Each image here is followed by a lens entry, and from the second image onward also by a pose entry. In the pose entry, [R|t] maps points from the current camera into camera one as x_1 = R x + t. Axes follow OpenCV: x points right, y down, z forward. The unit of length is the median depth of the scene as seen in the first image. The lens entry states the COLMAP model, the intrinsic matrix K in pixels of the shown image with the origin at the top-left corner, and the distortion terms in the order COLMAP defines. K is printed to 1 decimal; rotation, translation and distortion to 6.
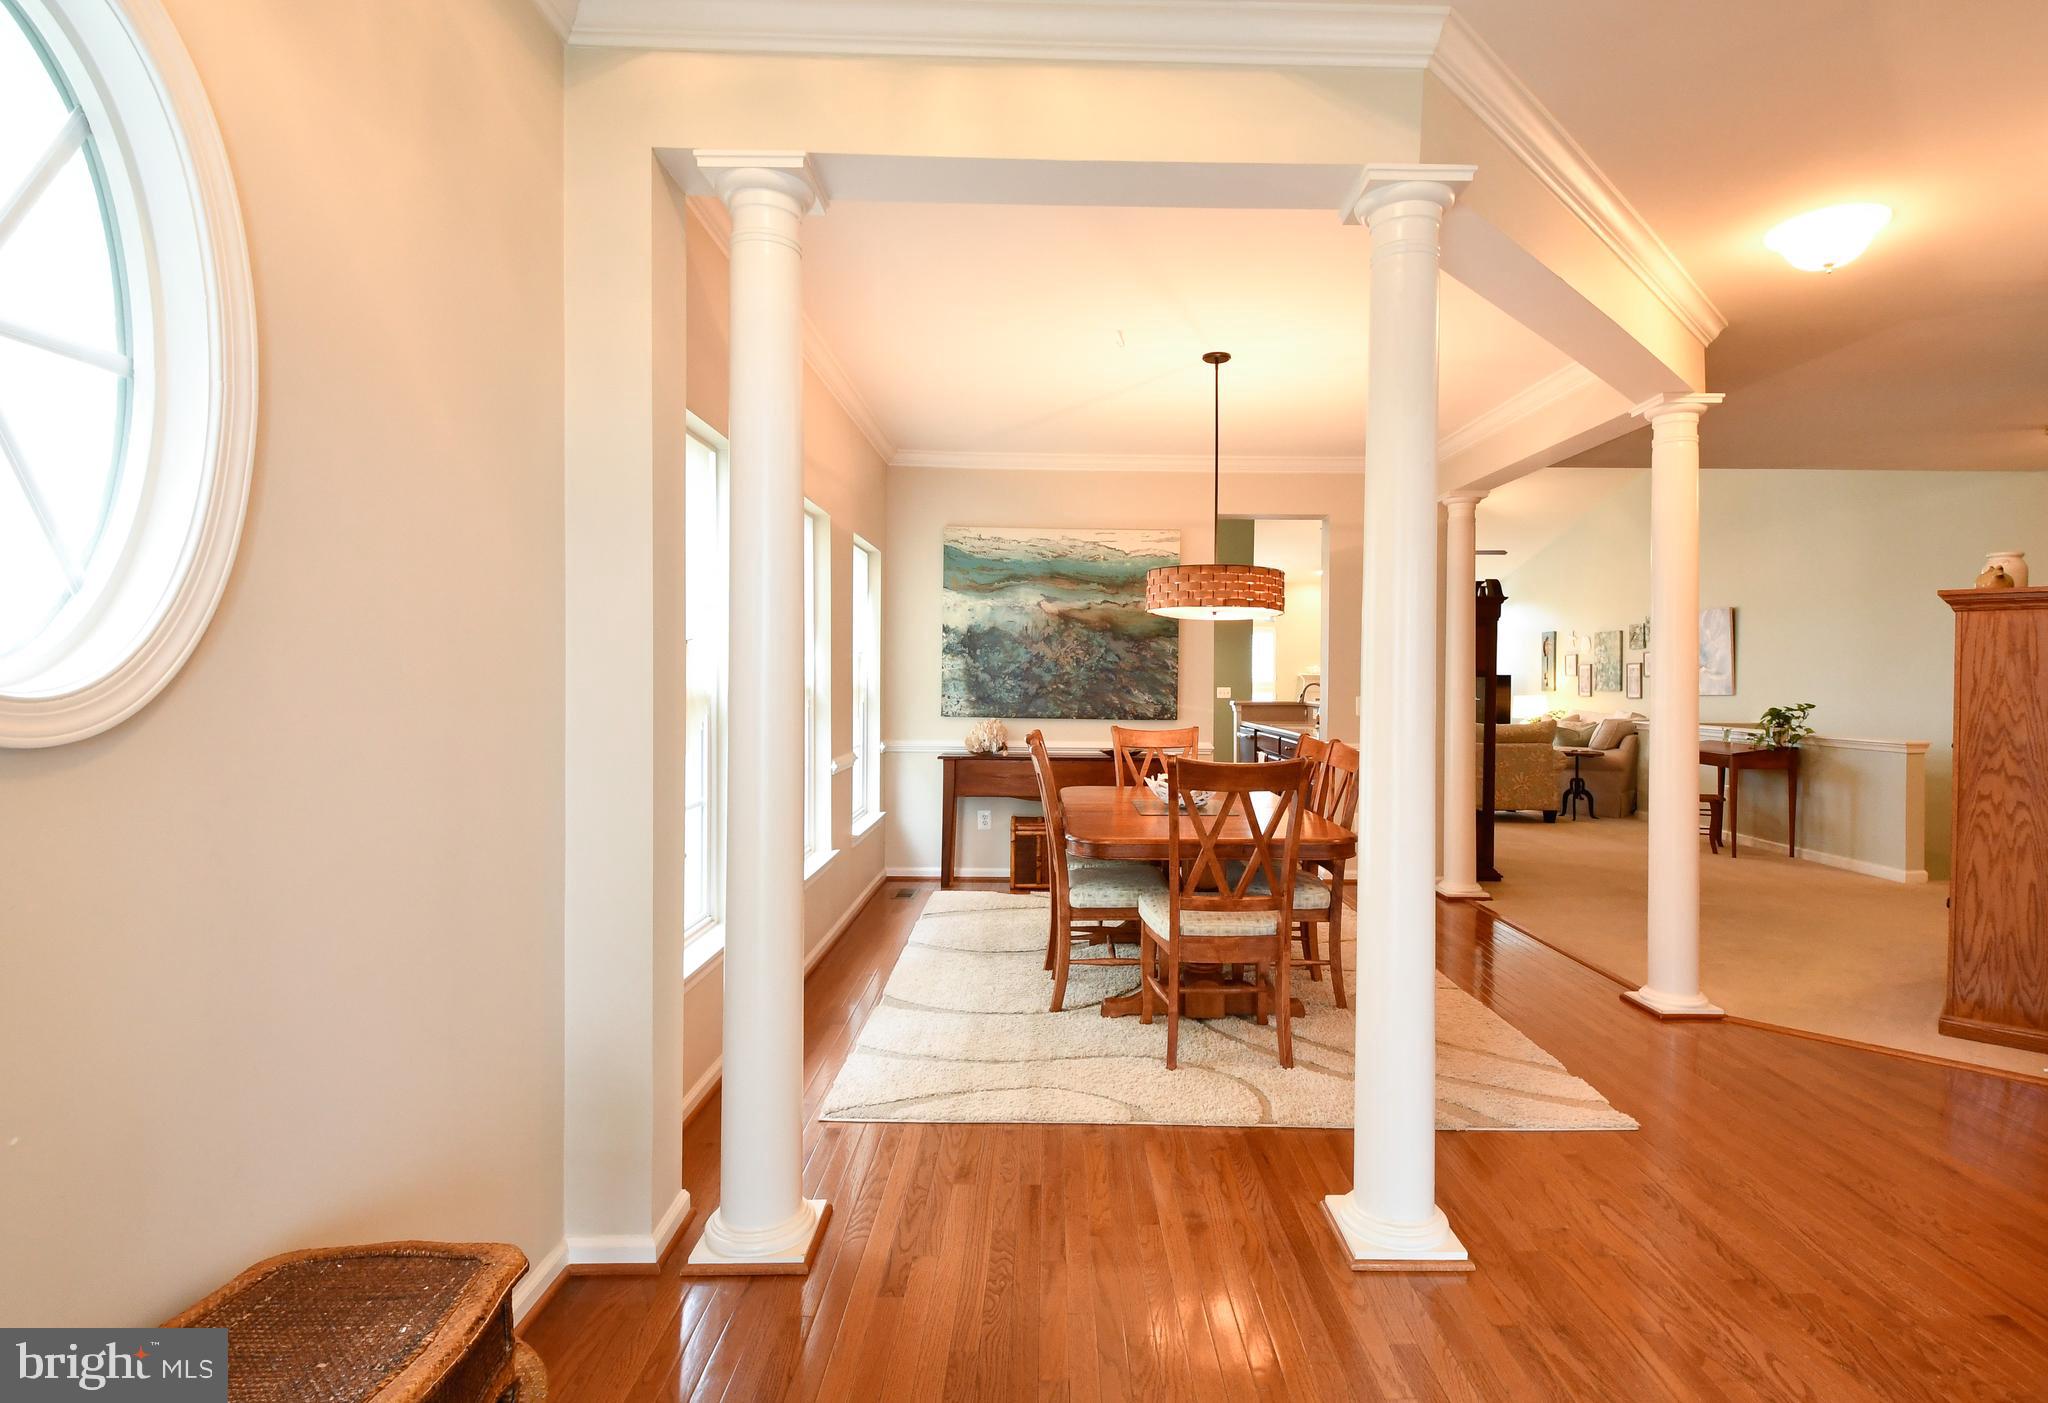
lens RADIAL K [[970.6, 0, 1021.1], [0, 970.6, 686.1], [0, 0, 1]] dist [0.022267, -0.012196]
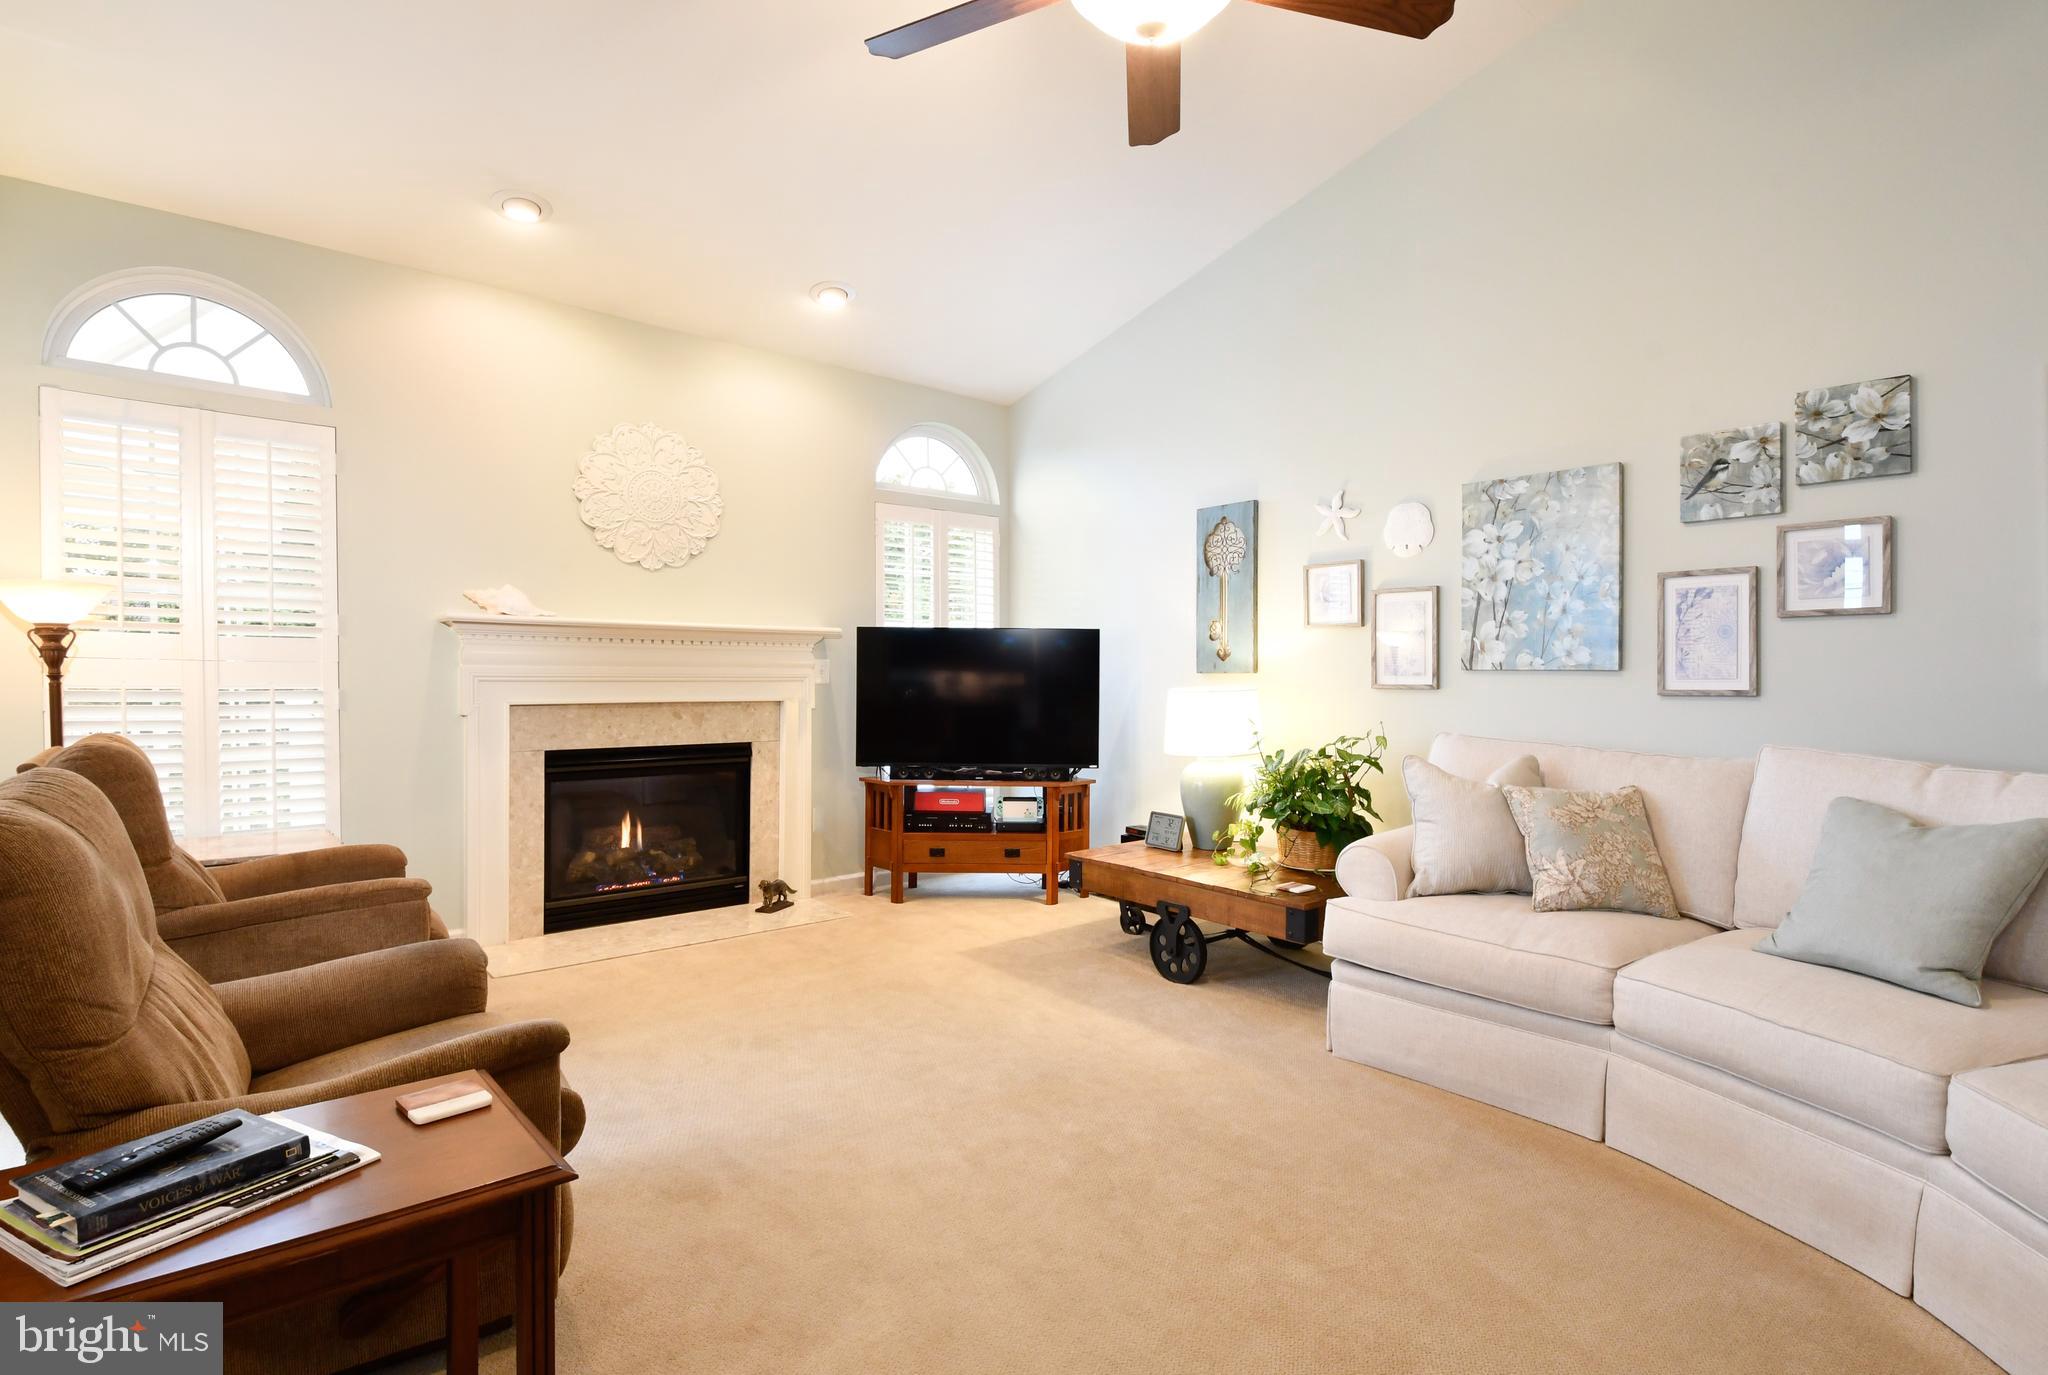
lens RADIAL K [[980.7, 0, 1030.2], [0, 980.7, 687.2], [0, 0, 1]] dist [0.000690, -0.000471]
pose [[0.739074, -0.010537, 0.673542, 0.508714], [0.000528, 0.999886, 0.015064, 0.010218], [-0.673624, -0.010778, 0.738996, 1.610069]]
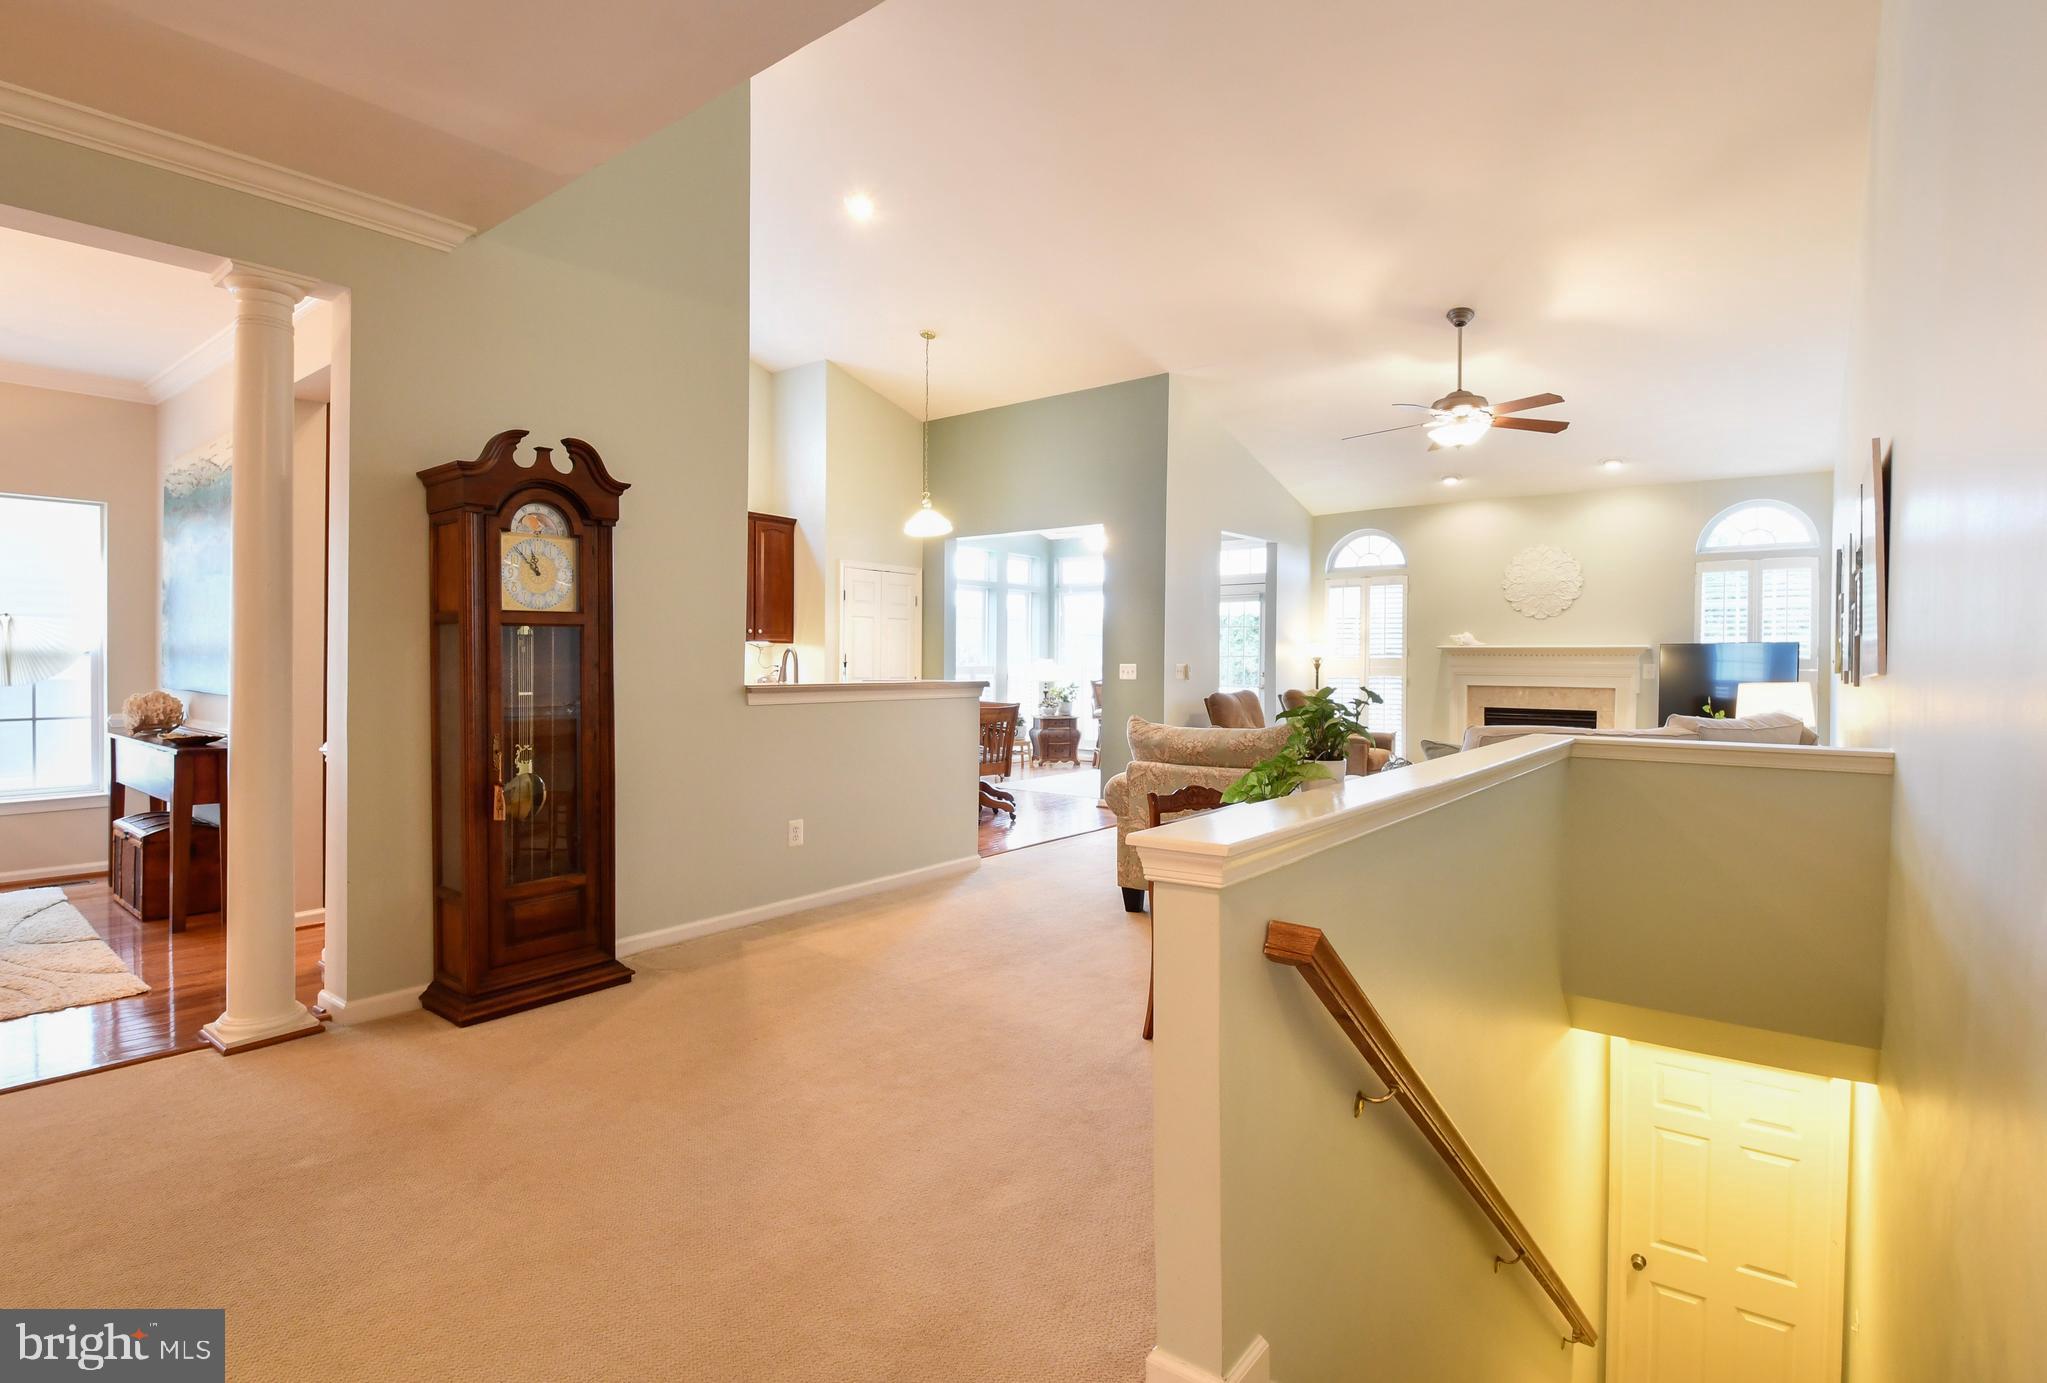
lens RADIAL K [[1039.8, 0, 1029.8], [0, 1039.8, 696.4], [0, 0, 1]] dist [-0.001786, -0.000310]
pose [[0.809840, 0.019615, -0.586323, 1.065803], [-0.005256, 0.999643, 0.026182, 0.010381], [0.586628, -0.018121, 0.809654, 0.697930]]
